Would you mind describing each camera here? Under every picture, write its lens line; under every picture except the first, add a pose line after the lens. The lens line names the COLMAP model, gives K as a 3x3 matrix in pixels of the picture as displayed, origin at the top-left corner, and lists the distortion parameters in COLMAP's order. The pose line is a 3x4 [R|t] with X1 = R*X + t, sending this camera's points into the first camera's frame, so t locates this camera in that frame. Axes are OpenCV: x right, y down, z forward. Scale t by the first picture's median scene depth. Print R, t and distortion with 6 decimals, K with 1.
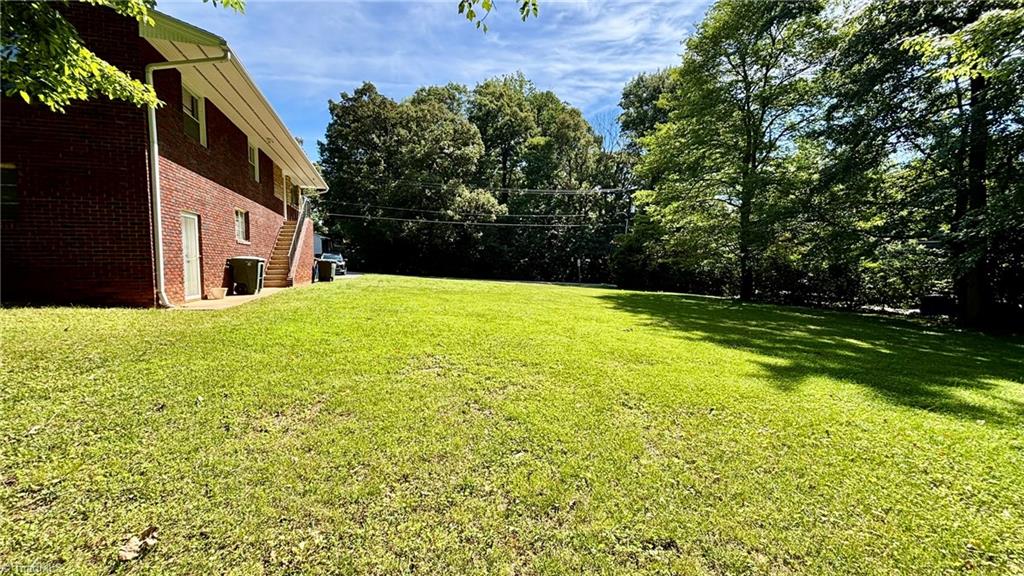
lens RADIAL K [[408.7, 0, 509.7], [0, 408.7, 288.2], [0, 0, 1]] dist [-0.001366, 0.000115]
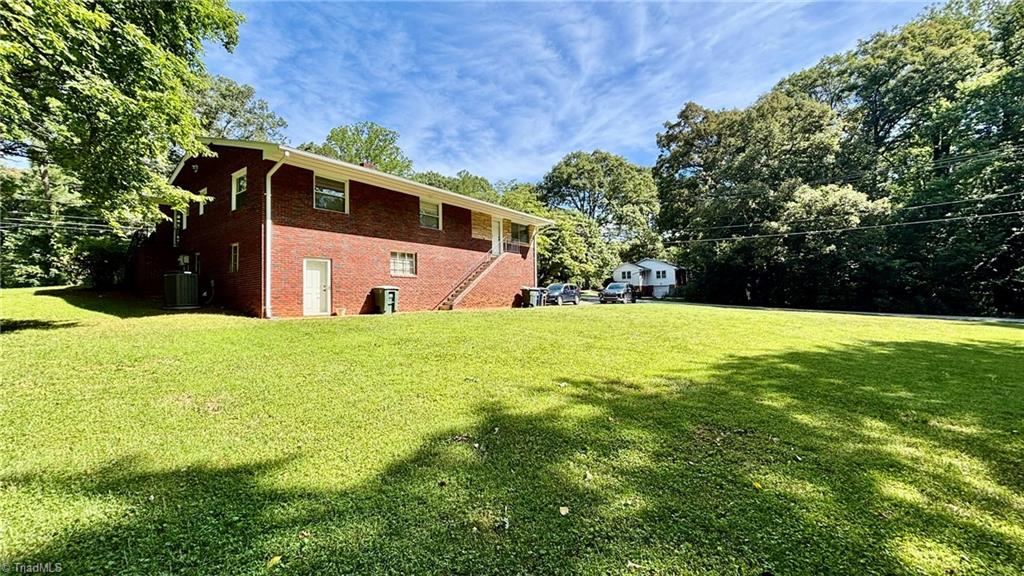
lens RADIAL K [[408.7, 0, 509.7], [0, 408.7, 288.2], [0, 0, 1]] dist [-0.001366, 0.000115]
pose [[0.592422, -0.030979, -0.805032, 0.167429], [-0.029939, 0.997724, -0.060426, -0.000459], [0.805071, 0.059899, 0.590146, 0.131564]]
